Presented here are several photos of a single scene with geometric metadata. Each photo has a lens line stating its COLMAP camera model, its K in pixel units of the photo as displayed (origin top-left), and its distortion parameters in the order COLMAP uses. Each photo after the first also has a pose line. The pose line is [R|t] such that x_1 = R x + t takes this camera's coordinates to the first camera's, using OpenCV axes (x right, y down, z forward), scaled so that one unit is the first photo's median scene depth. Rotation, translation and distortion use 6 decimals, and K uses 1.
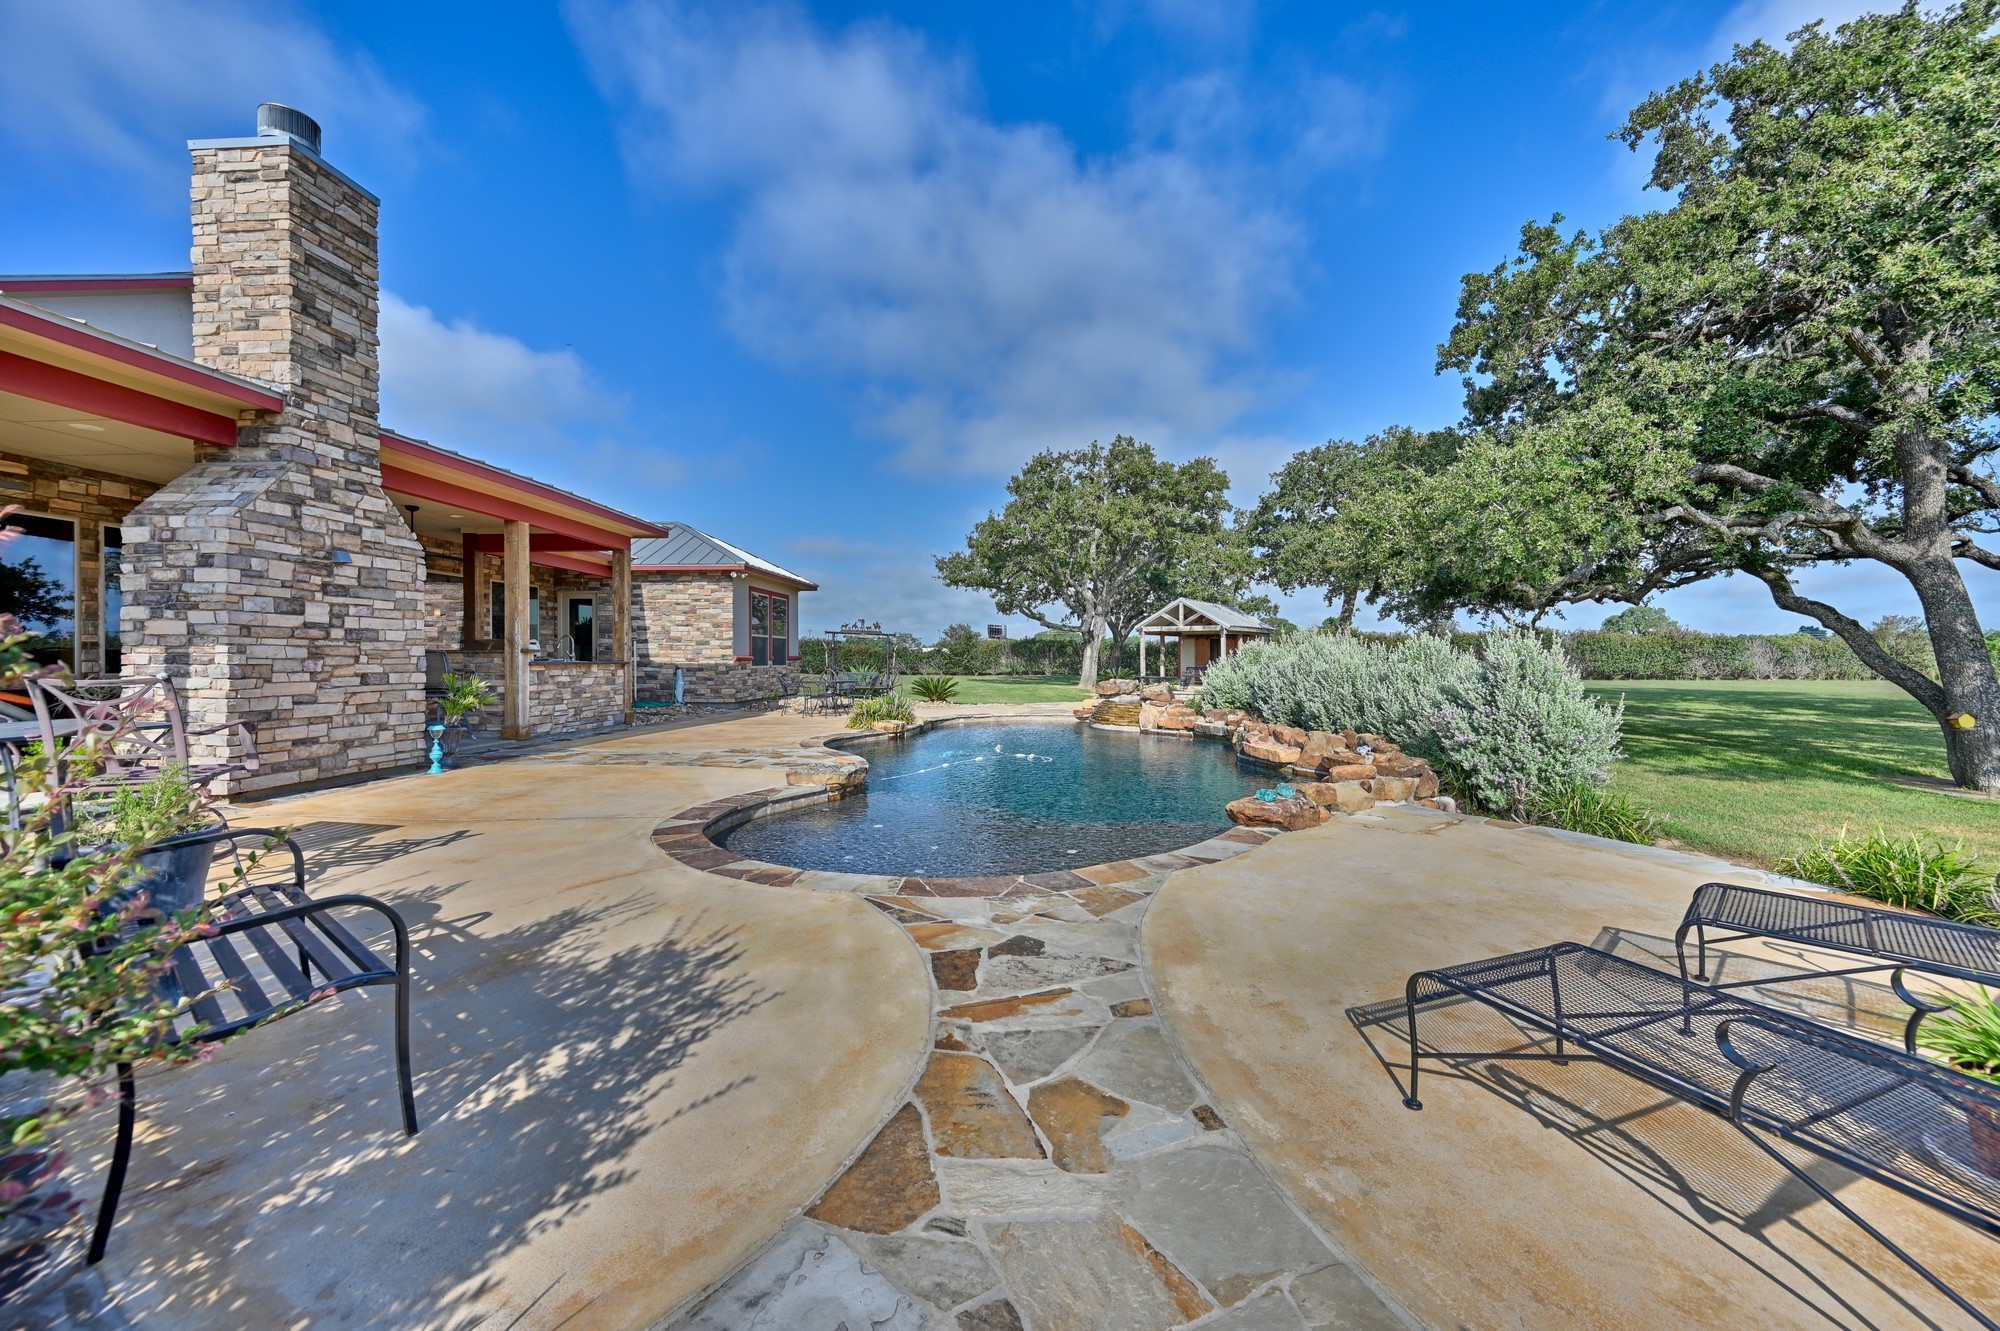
lens RADIAL K [[780.7, 0, 1004.5], [0, 780.7, 666.4], [0, 0, 1]] dist [-0.002584, 0.000023]
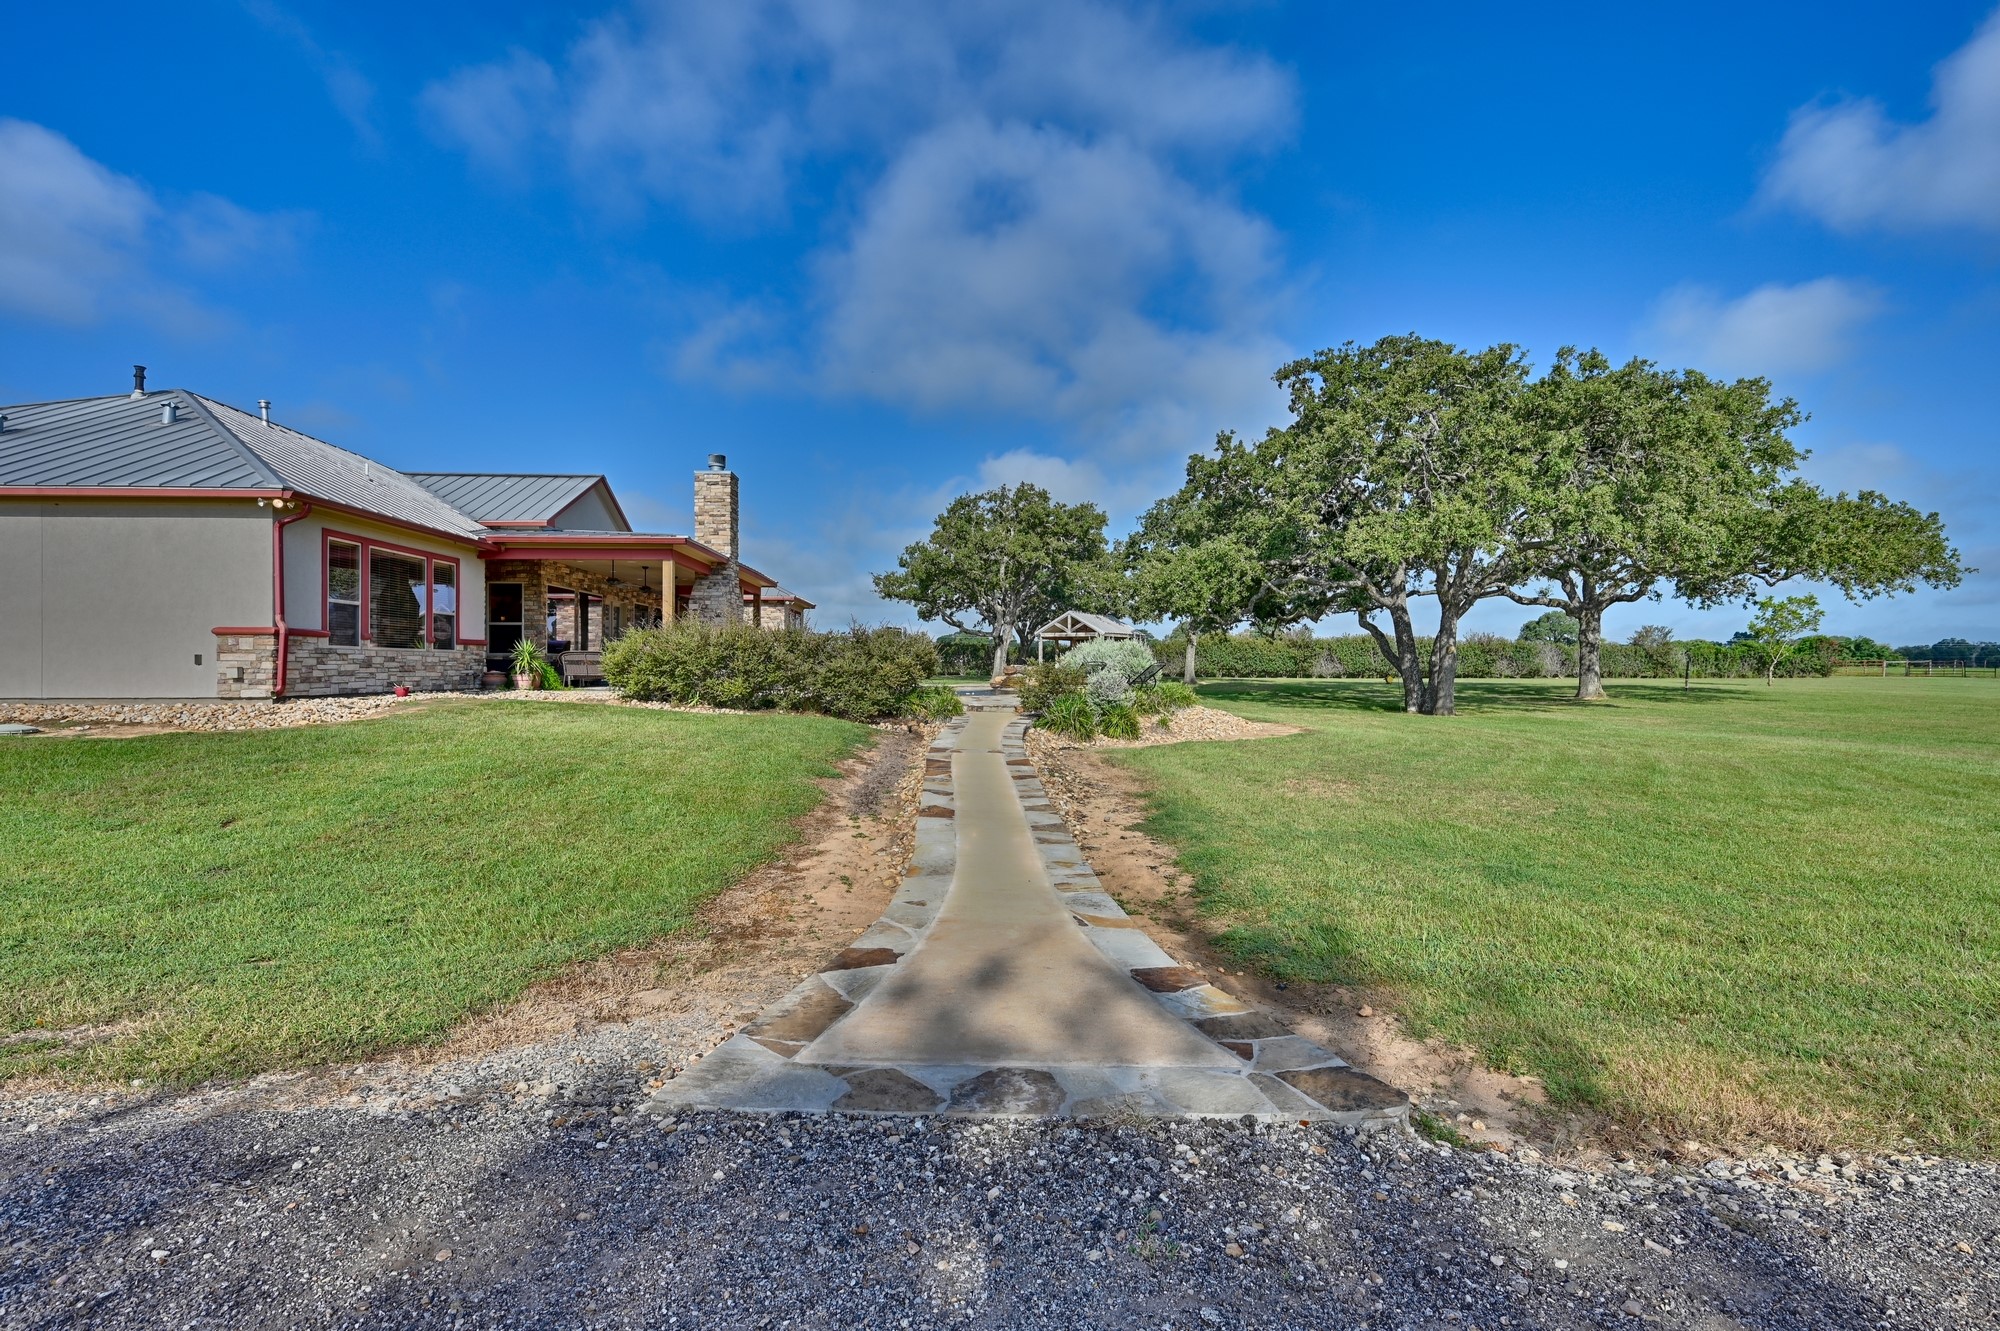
lens RADIAL K [[991.6, 0, 999.9], [0, 991.6, 668.1], [0, 0, 1]] dist [-0.000602, -0.000017]
pose [[0.994053, -0.000604, 0.108900, -0.067320], [0.001728, 0.999946, -0.010230, 0.023406], [-0.108888, 0.010357, 0.994000, -0.611152]]
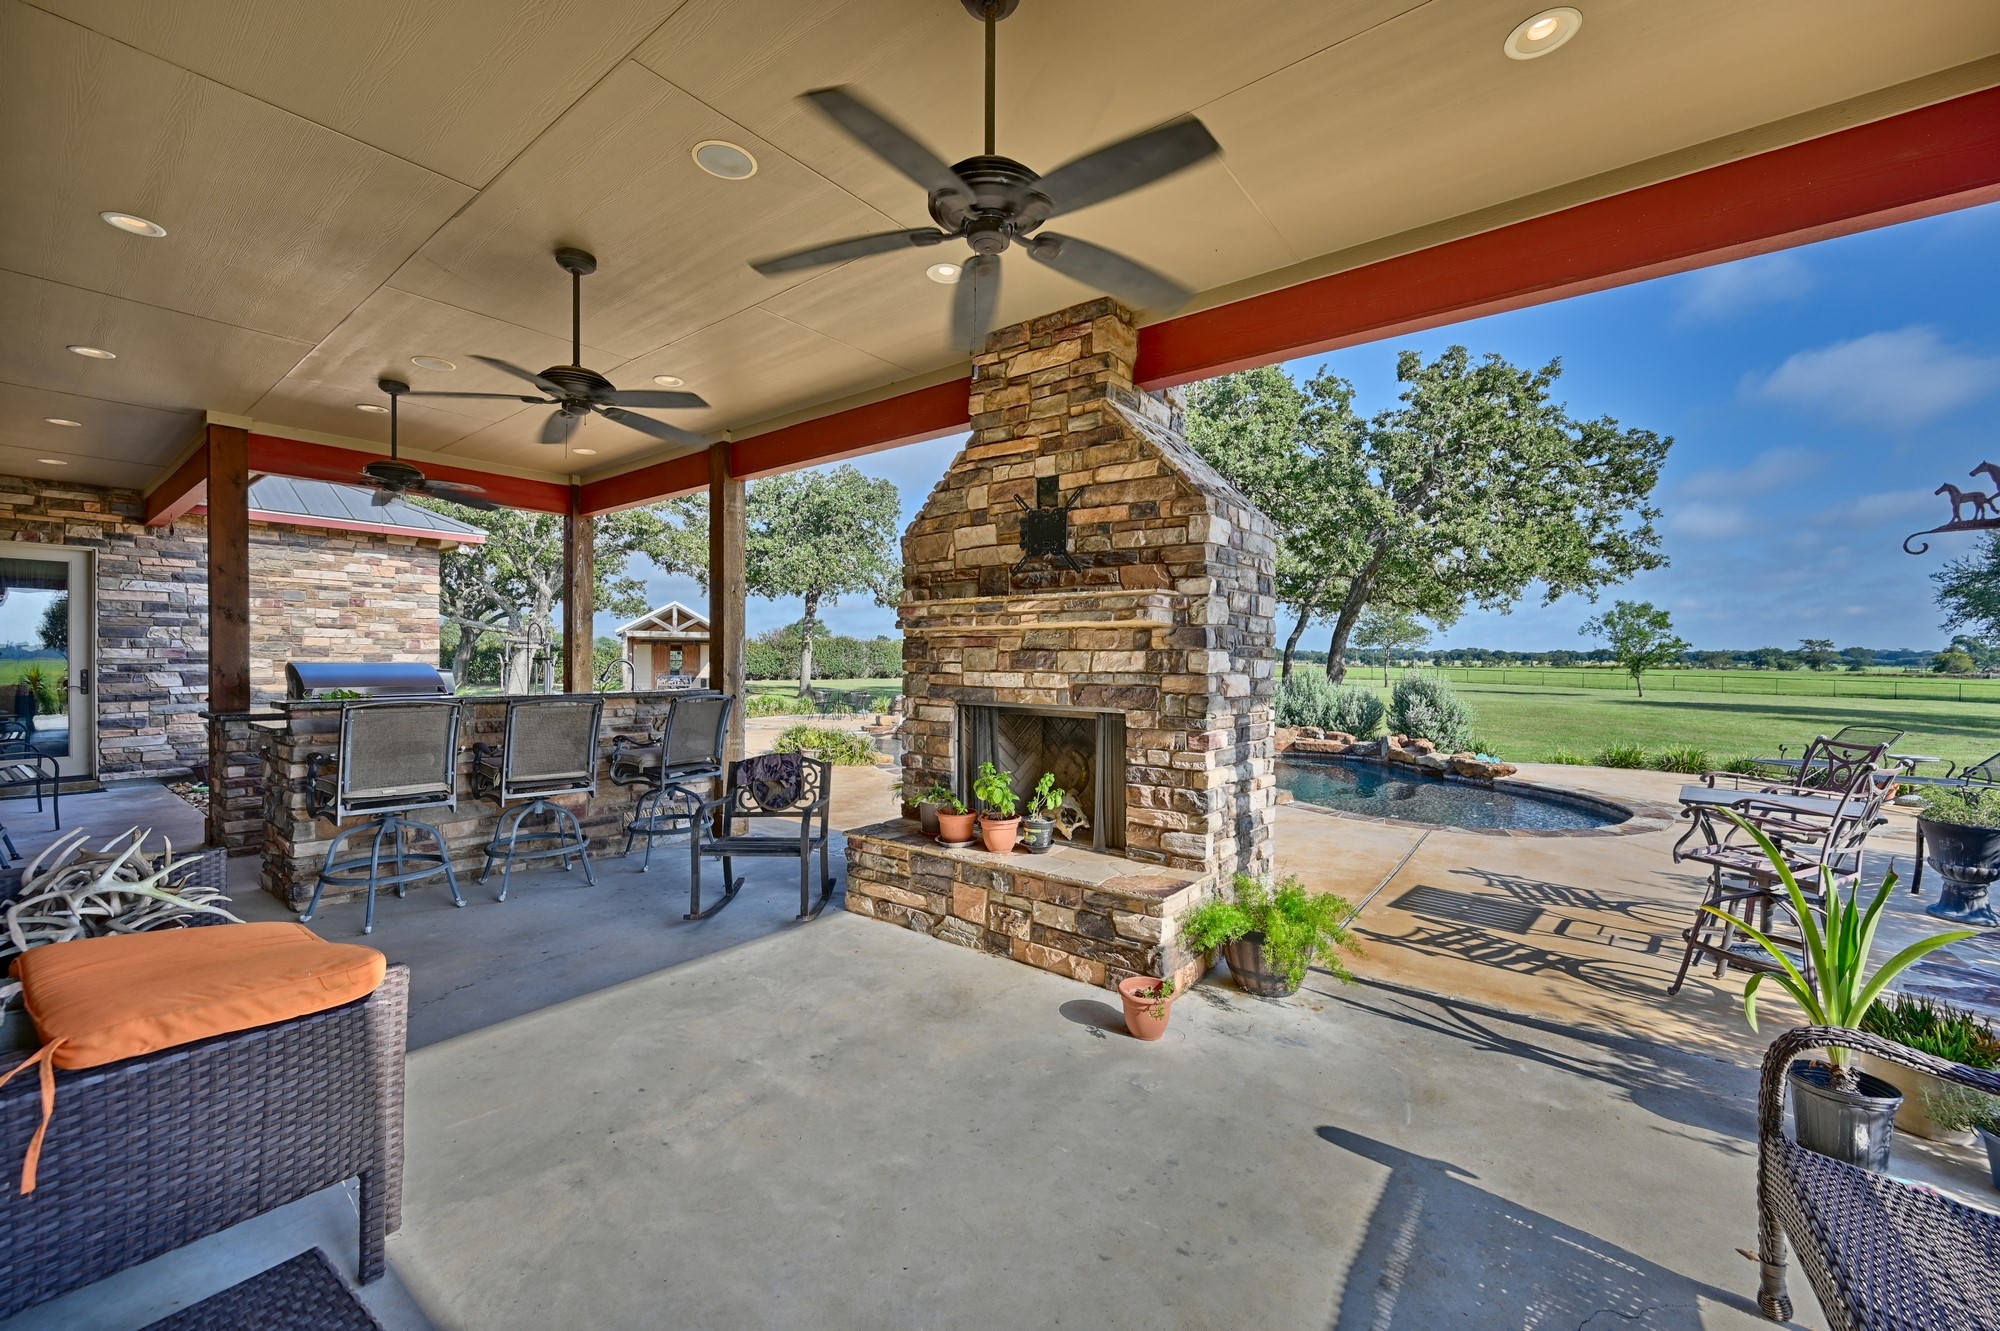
lens RADIAL K [[780.7, 0, 1005.4], [0, 780.7, 666.9], [0, 0, 1]] dist [-0.002584, 0.000023]
pose [[0.562169, -0.007500, 0.826989, -0.306933], [0.004705, 0.999972, 0.005871, -0.012521], [-0.827009, 0.000591, 0.562188, 0.144347]]
